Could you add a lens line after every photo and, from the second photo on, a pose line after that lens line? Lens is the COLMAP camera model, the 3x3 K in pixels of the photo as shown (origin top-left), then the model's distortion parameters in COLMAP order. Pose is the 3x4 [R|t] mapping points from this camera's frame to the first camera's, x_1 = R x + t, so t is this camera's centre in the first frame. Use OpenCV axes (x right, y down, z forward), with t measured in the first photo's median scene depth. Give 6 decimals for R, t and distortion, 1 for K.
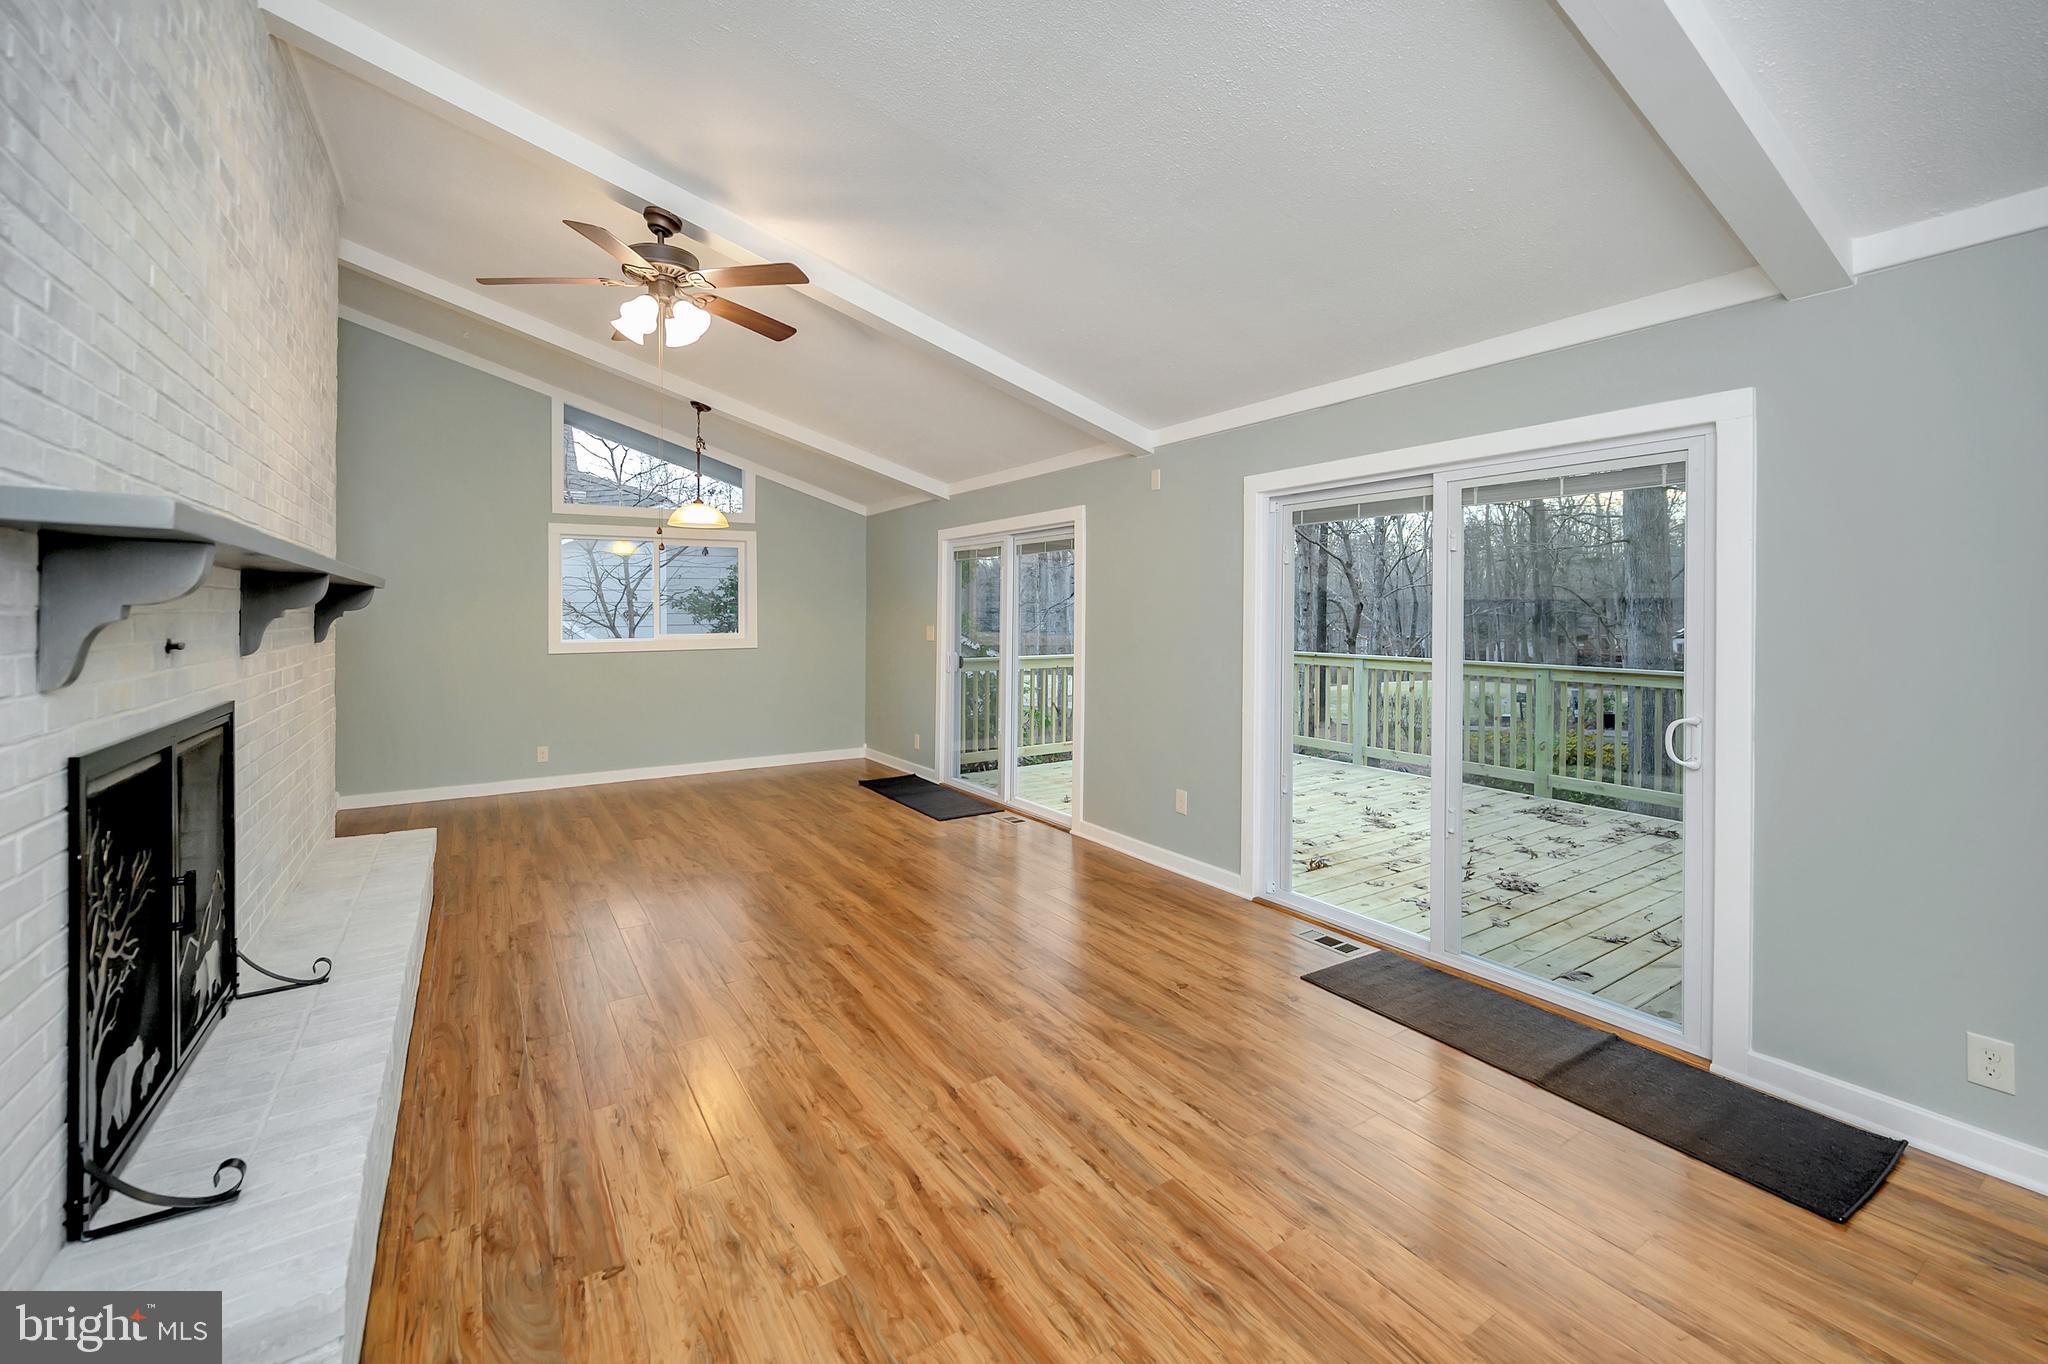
lens RADIAL K [[843.8, 0, 1021.9], [0, 843.8, 620.1], [0, 0, 1]] dist [0.000251, -0.000432]
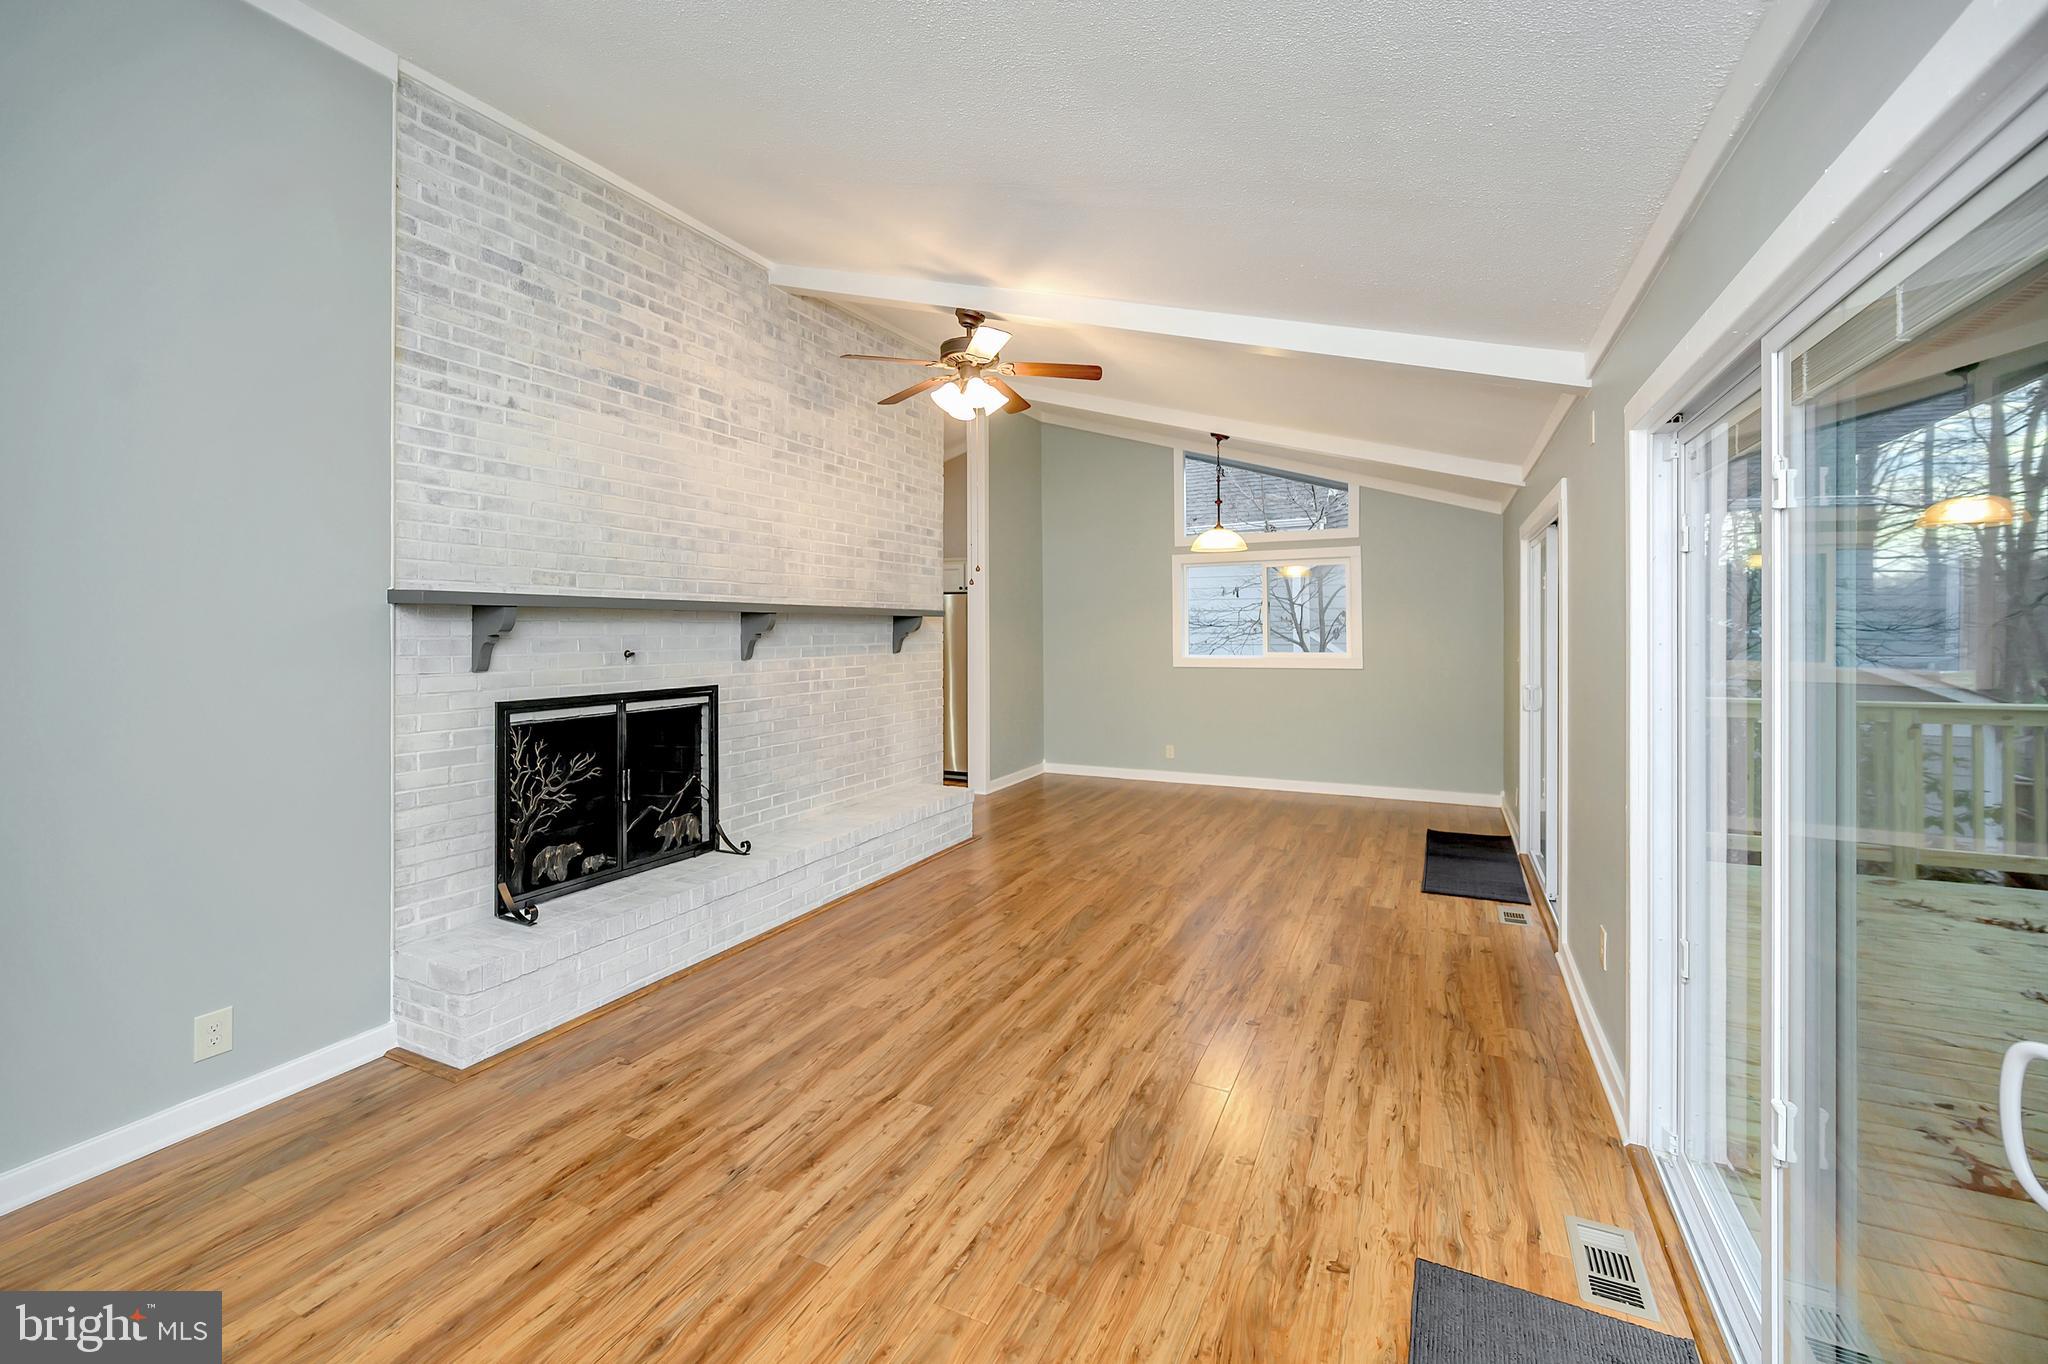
lens RADIAL K [[843.8, 0, 1033.6], [0, 843.8, 620.3], [0, 0, 1]] dist [0.000251, -0.000432]
pose [[0.525944, -0.007762, -0.850484, 0.929967], [-0.005554, 0.999906, -0.012560, -0.022375], [0.850501, 0.011329, 0.525852, 0.606395]]
